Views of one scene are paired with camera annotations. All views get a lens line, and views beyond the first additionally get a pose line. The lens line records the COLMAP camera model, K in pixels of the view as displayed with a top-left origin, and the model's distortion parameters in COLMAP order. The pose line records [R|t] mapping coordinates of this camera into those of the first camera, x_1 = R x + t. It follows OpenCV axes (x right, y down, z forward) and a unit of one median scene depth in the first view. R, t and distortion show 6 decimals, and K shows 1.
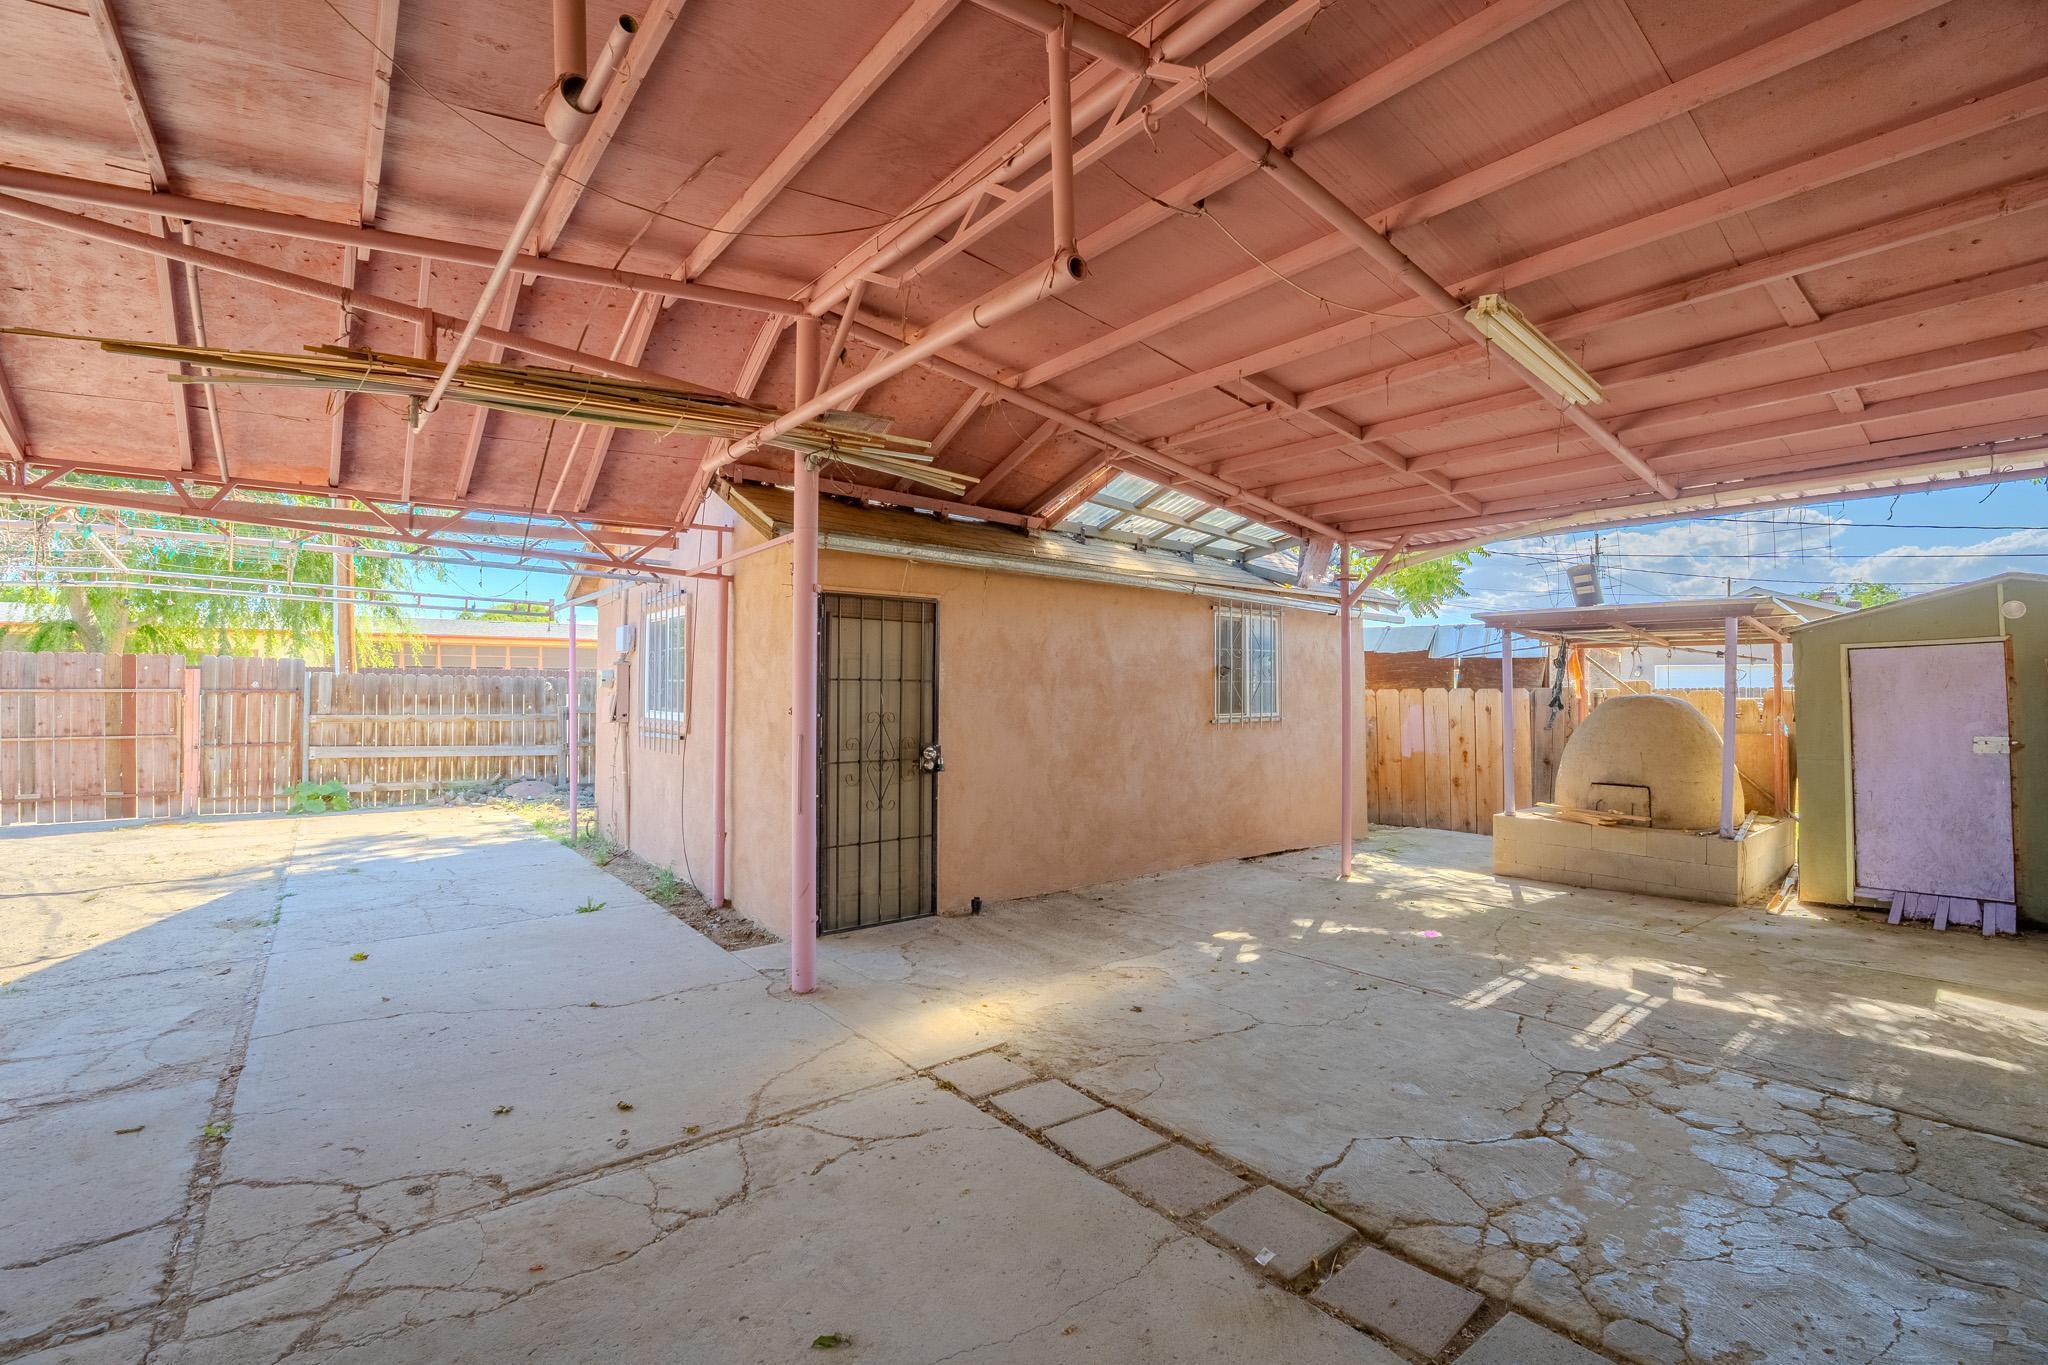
lens RADIAL K [[902.8, 0, 1026.1], [0, 902.8, 679.3], [0, 0, 1]] dist [-0.069192, 0.014381]
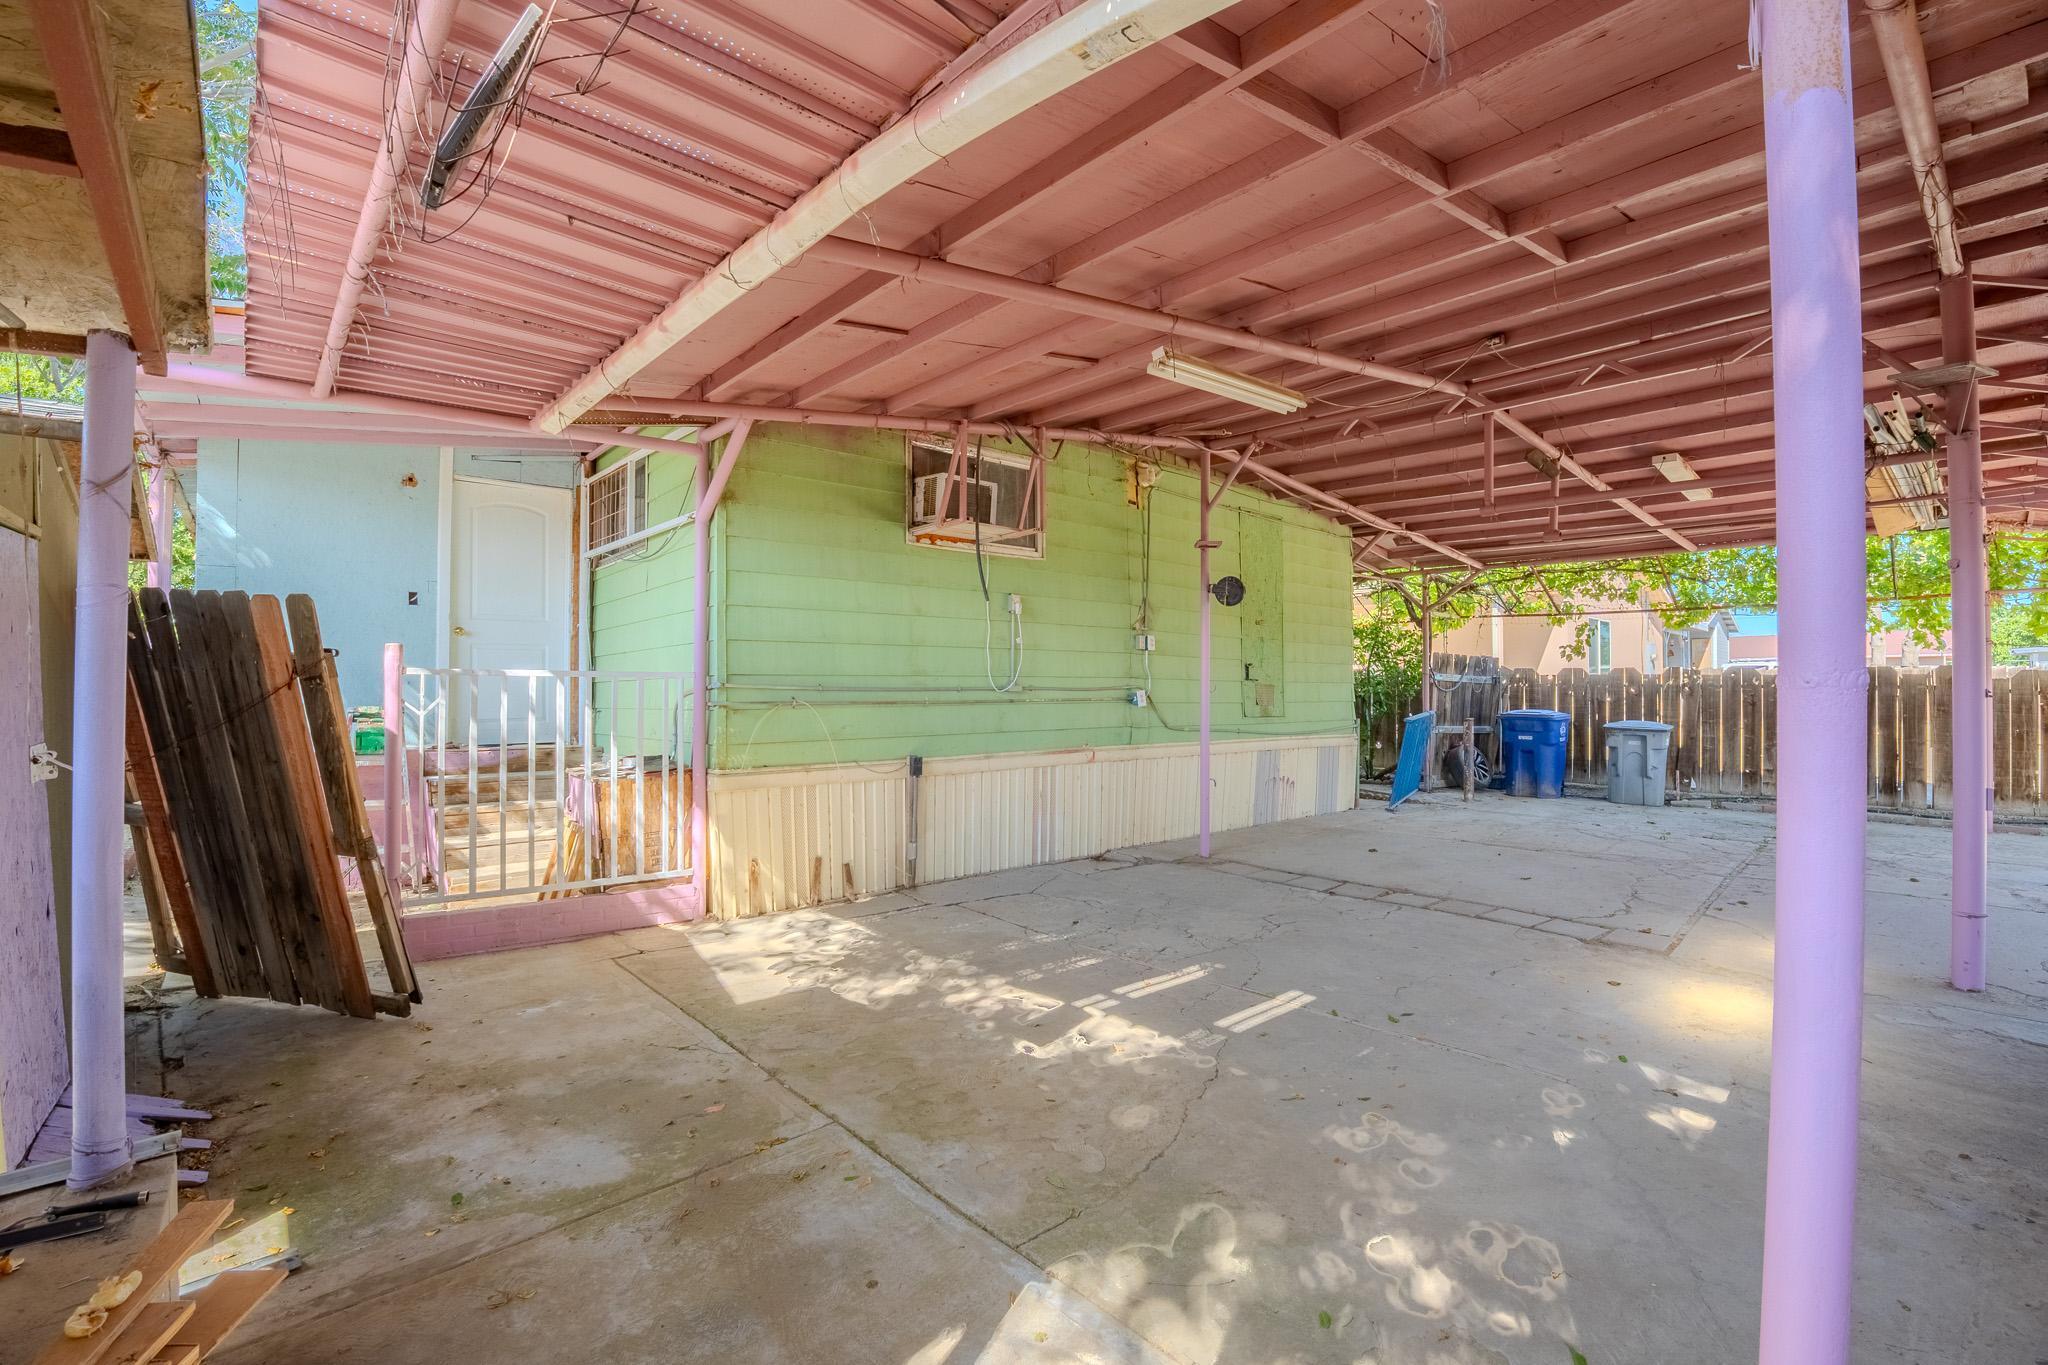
lens RADIAL K [[902.8, 0, 1026.1], [0, 902.8, 679.3], [0, 0, 1]] dist [-0.069192, 0.014381]
pose [[-0.998828, -0.010298, -0.047289, 0.419169], [-0.008737, 0.999414, -0.033099, 0.030612], [0.047603, -0.032647, -0.998333, 0.974917]]
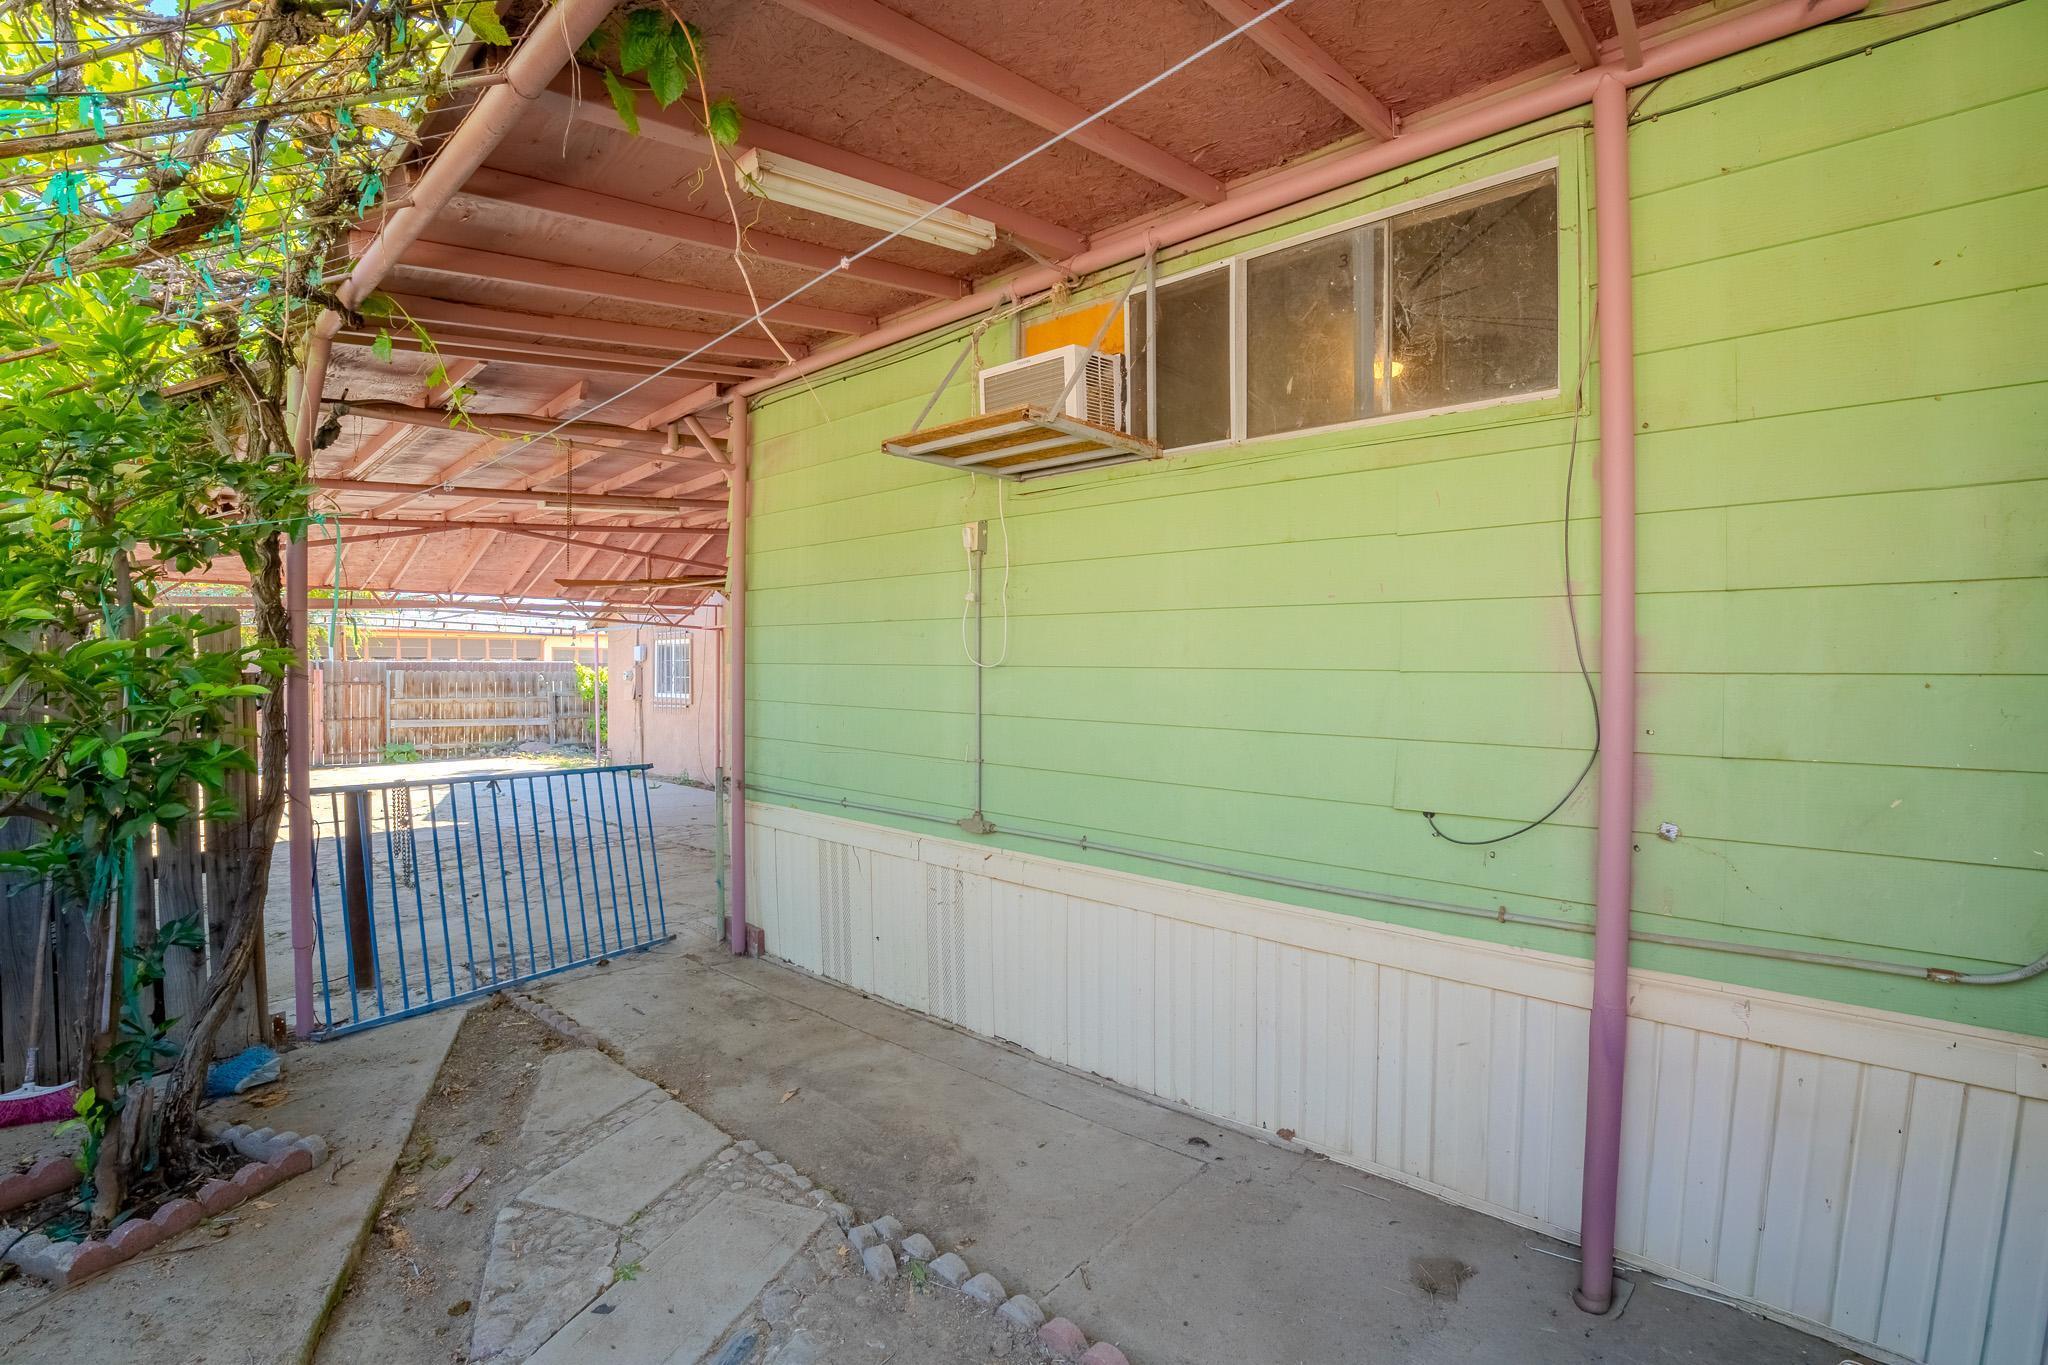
lens RADIAL K [[902.8, 0, 1026.1], [0, 902.8, 679.3], [0, 0, 1]] dist [-0.069192, 0.014381]
pose [[0.986753, -0.007541, 0.162055, 0.026145], [0.003918, 0.999735, 0.022667, -0.032072], [-0.162183, -0.021732, 0.986521, -0.940675]]
